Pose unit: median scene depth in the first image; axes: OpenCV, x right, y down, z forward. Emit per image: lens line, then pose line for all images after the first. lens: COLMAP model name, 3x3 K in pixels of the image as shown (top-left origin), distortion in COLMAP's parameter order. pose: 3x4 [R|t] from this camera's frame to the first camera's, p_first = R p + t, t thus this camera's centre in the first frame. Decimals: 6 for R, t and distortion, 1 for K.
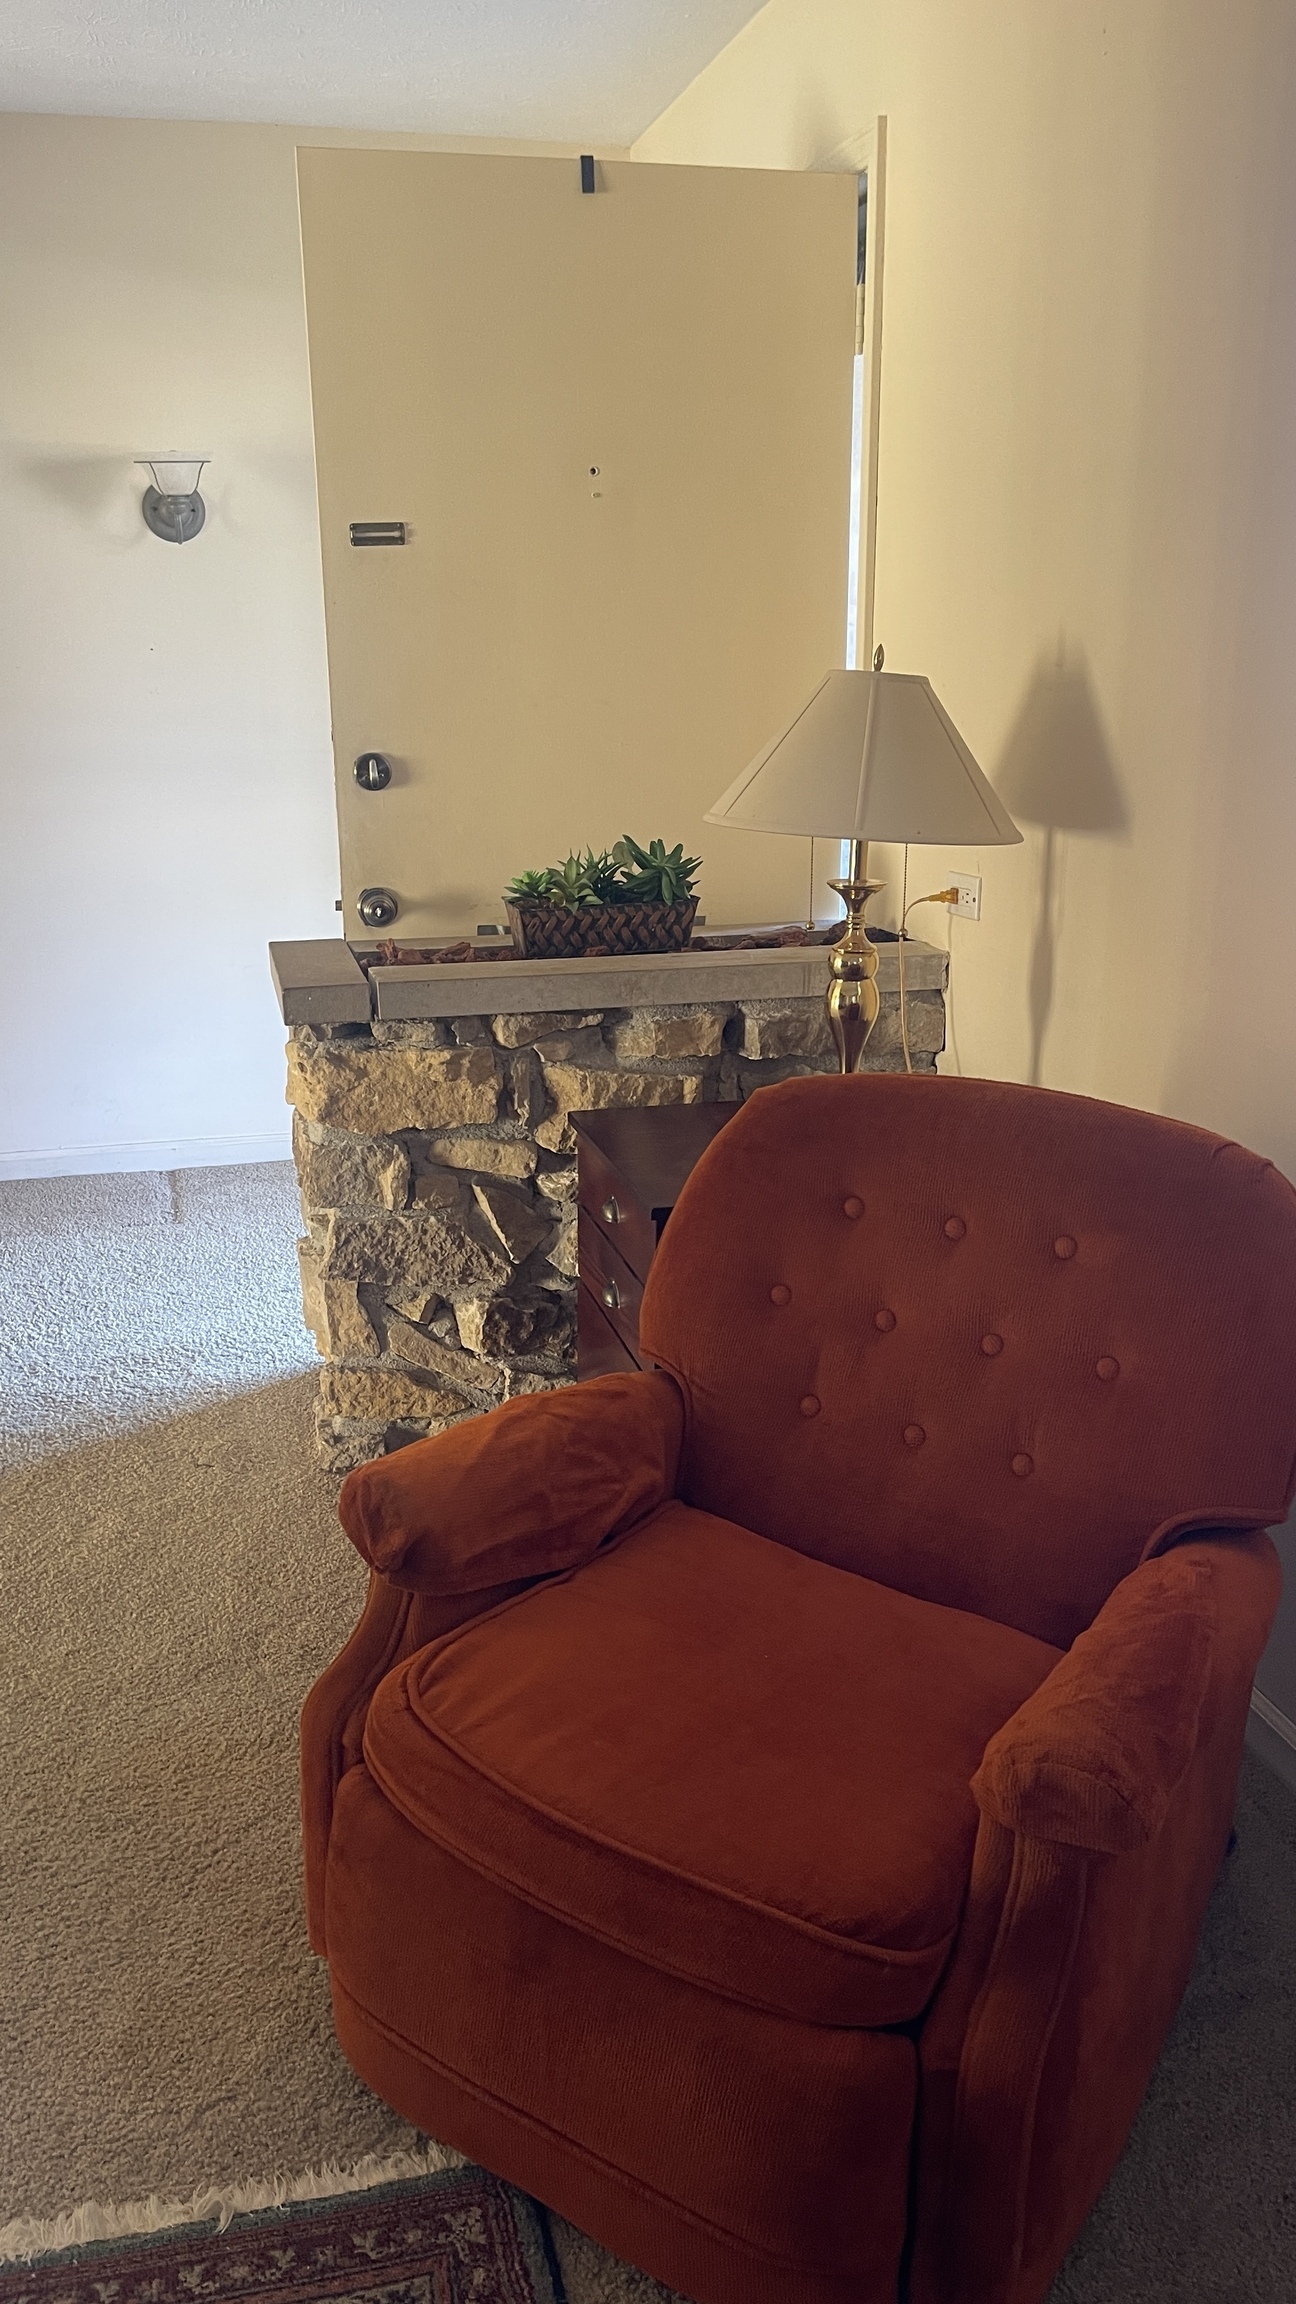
lens RADIAL K [[1739.0, 0, 661.3], [0, 1739.0, 1193.9], [0, 0, 1]] dist [0.046795, -0.014961]
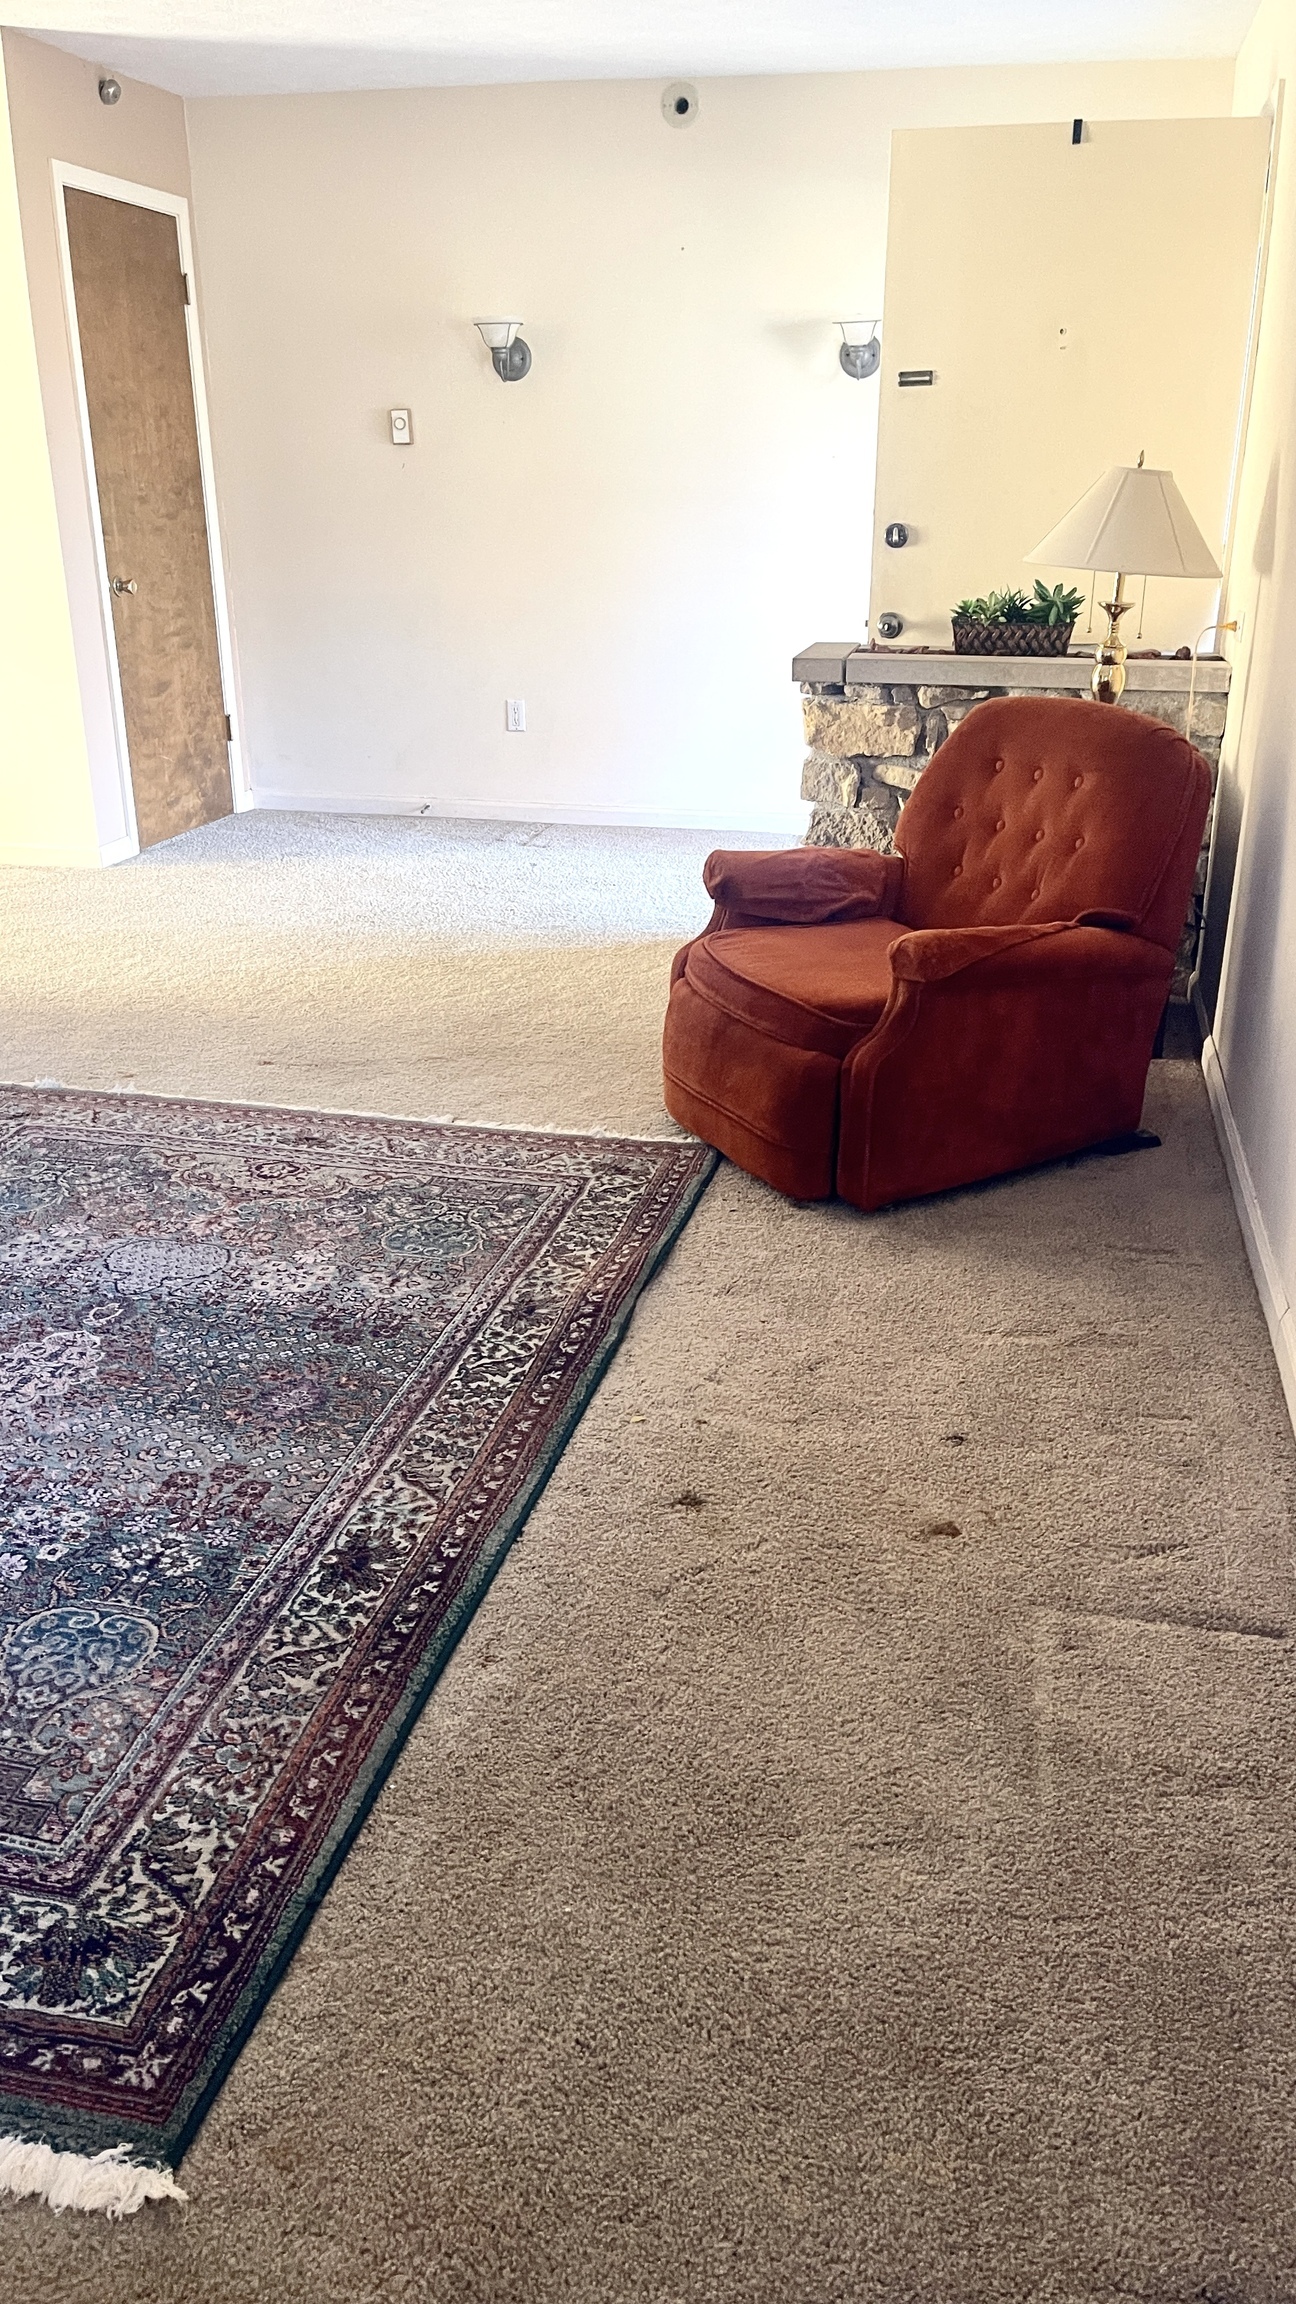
lens RADIAL K [[1739.0, 0, 670.9], [0, 1739.0, 1170.0], [0, 0, 1]] dist [0.046795, -0.014961]
pose [[0.892859, 0.174679, -0.415078, 0.439320], [-0.140122, 0.983714, 0.112569, 0.184483], [0.427982, -0.042347, 0.902795, -0.573678]]
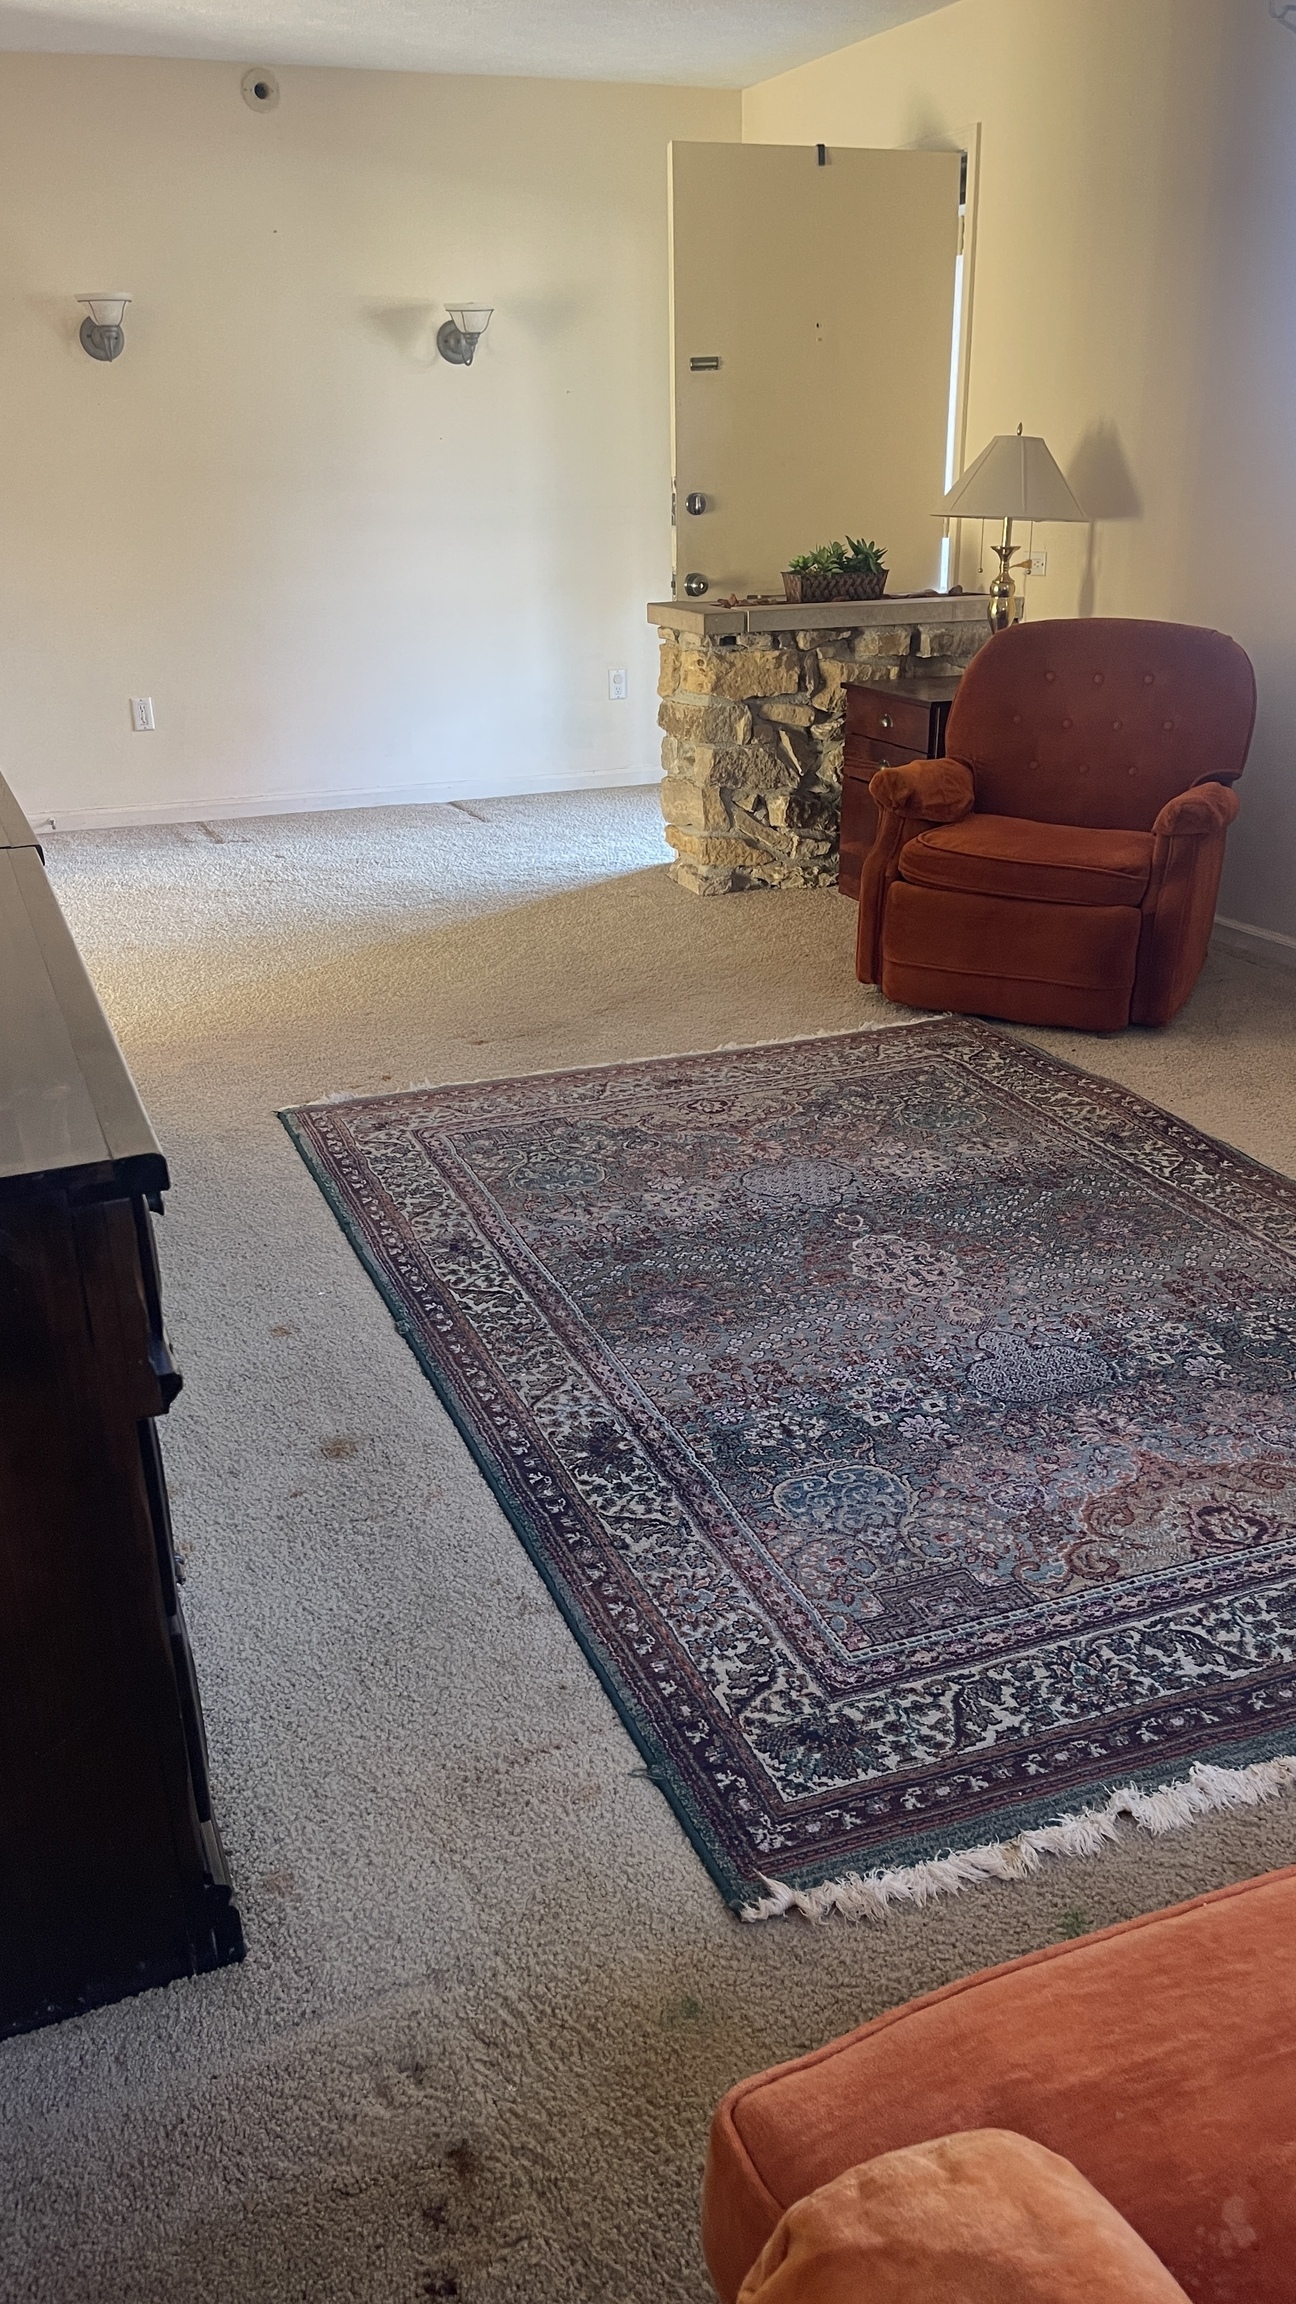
lens RADIAL K [[1739.0, 0, 664.3], [0, 1739.0, 1161.5], [0, 0, 1]] dist [0.046795, -0.014961]
pose [[0.992253, -0.057660, 0.110044, -0.463222], [0.048152, 0.995027, 0.087191, 0.283922], [-0.114524, -0.081217, 0.990095, -0.860597]]
